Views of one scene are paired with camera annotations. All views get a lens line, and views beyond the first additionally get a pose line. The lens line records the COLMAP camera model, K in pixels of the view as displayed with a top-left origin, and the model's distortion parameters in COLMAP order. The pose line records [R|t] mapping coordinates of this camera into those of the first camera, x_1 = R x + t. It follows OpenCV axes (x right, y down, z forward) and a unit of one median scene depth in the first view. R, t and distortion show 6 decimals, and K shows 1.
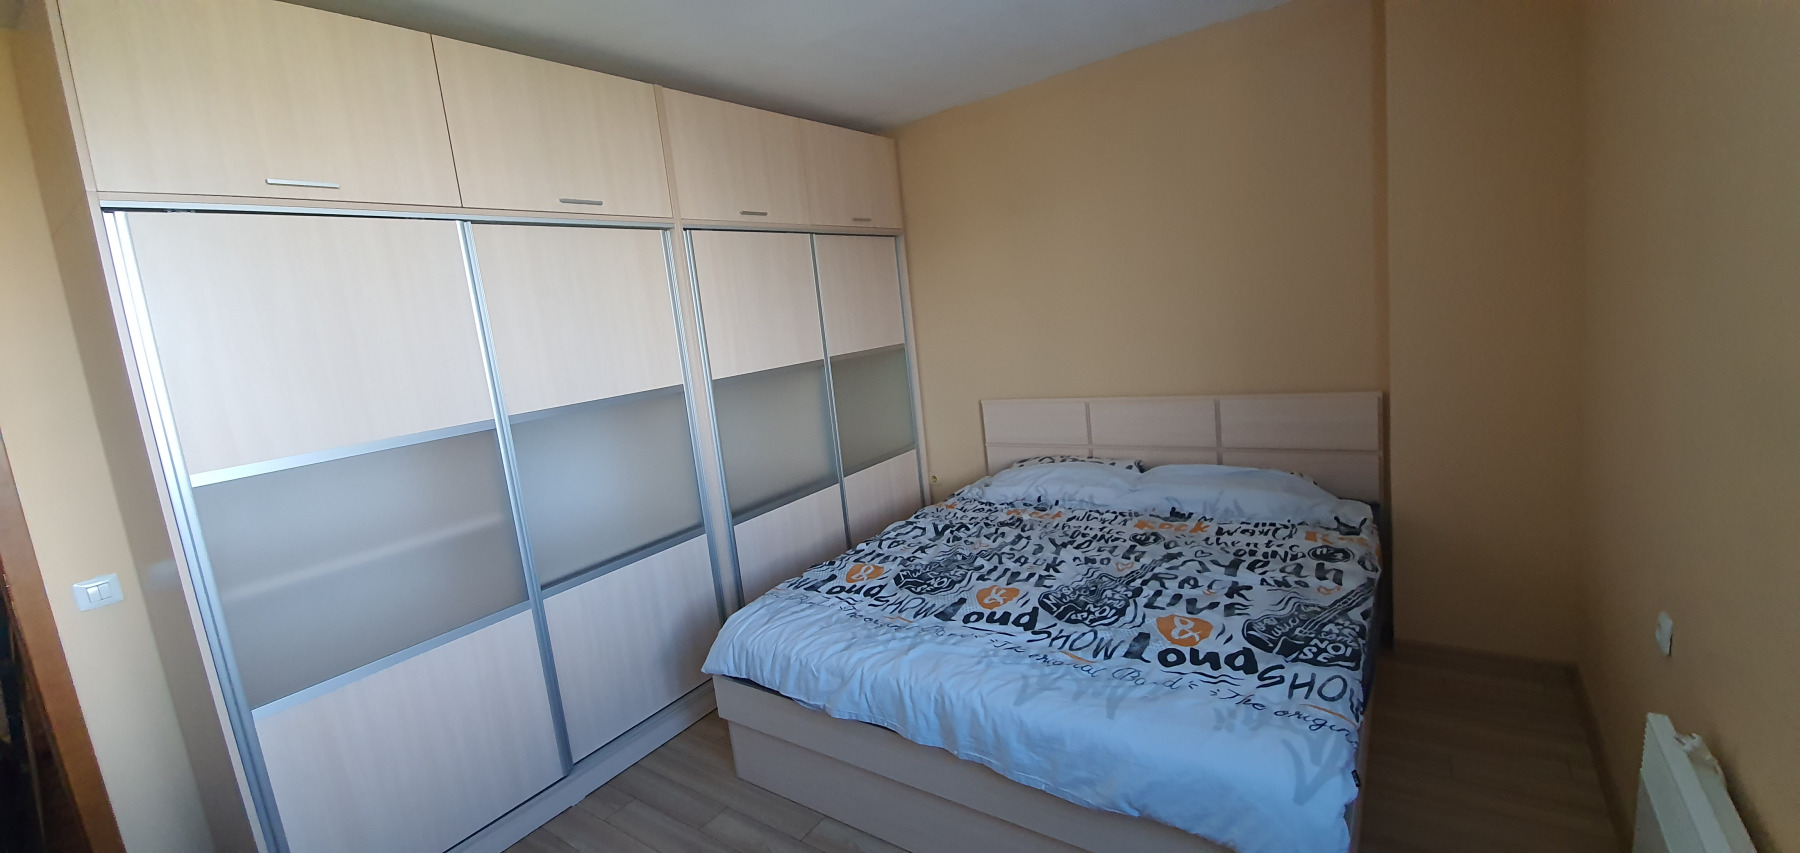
lens RADIAL K [[710.8, 0, 893.9], [0, 710.8, 418.0], [0, 0, 1]] dist [0.026358, -0.024807]
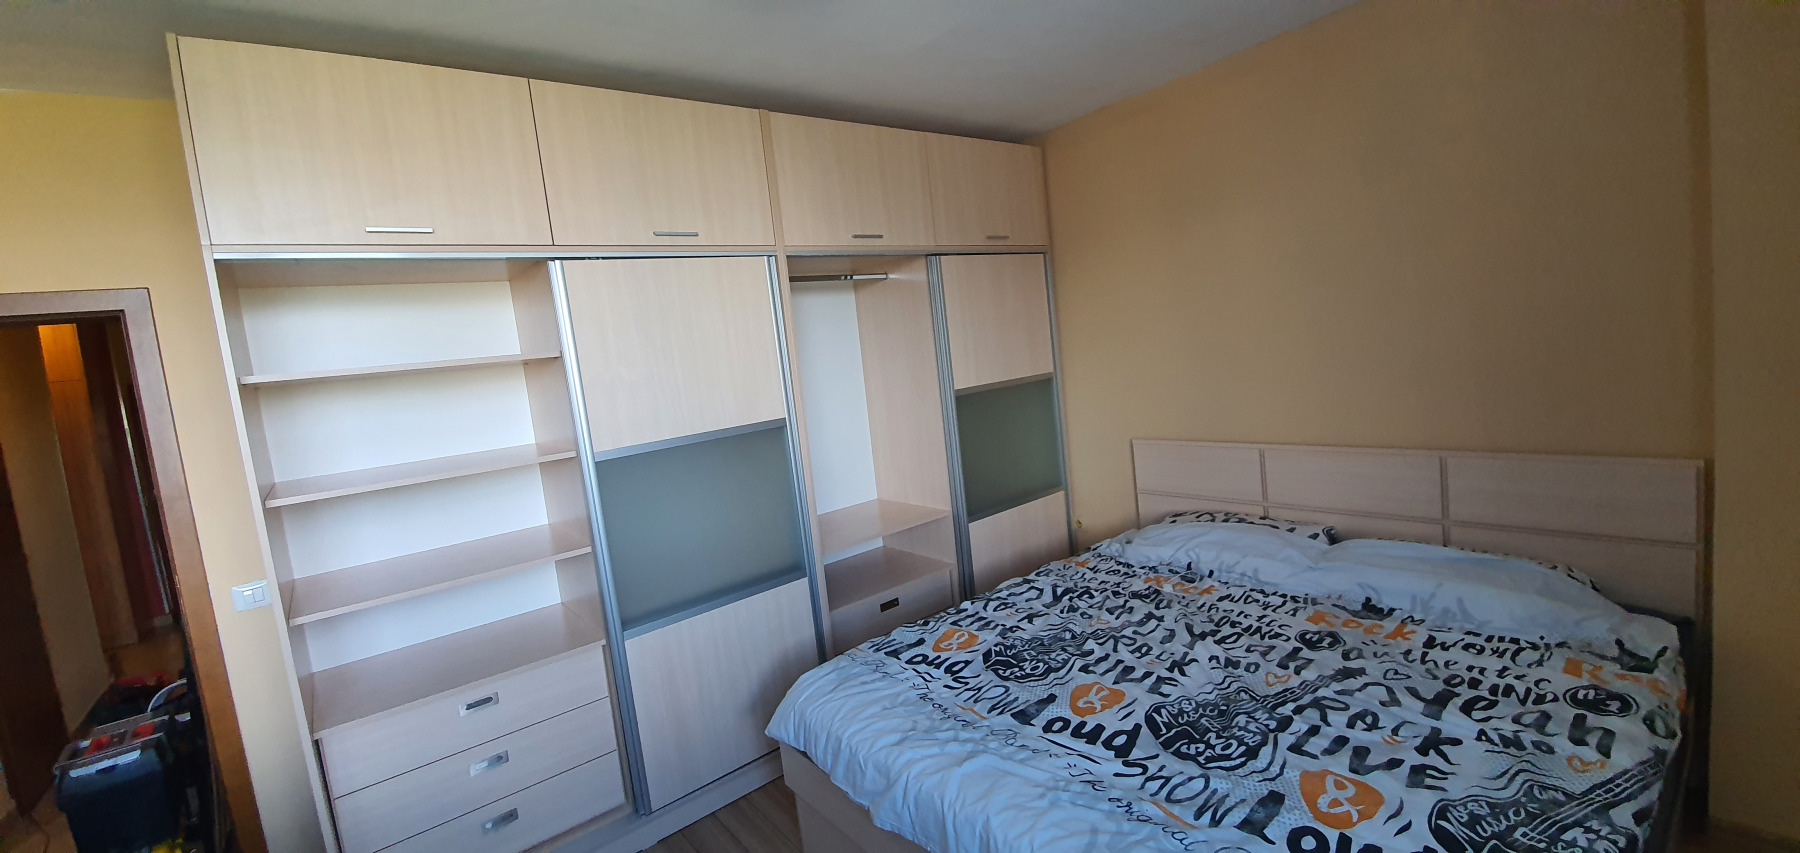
lens RADIAL K [[710.8, 0, 893.9], [0, 710.8, 418.0], [0, 0, 1]] dist [0.026358, -0.024807]
pose [[0.960756, 0.029211, -0.275853, 0.130122], [-0.034198, 0.999327, -0.013284, -0.045483], [0.275280, 0.022196, 0.961108, 0.144160]]
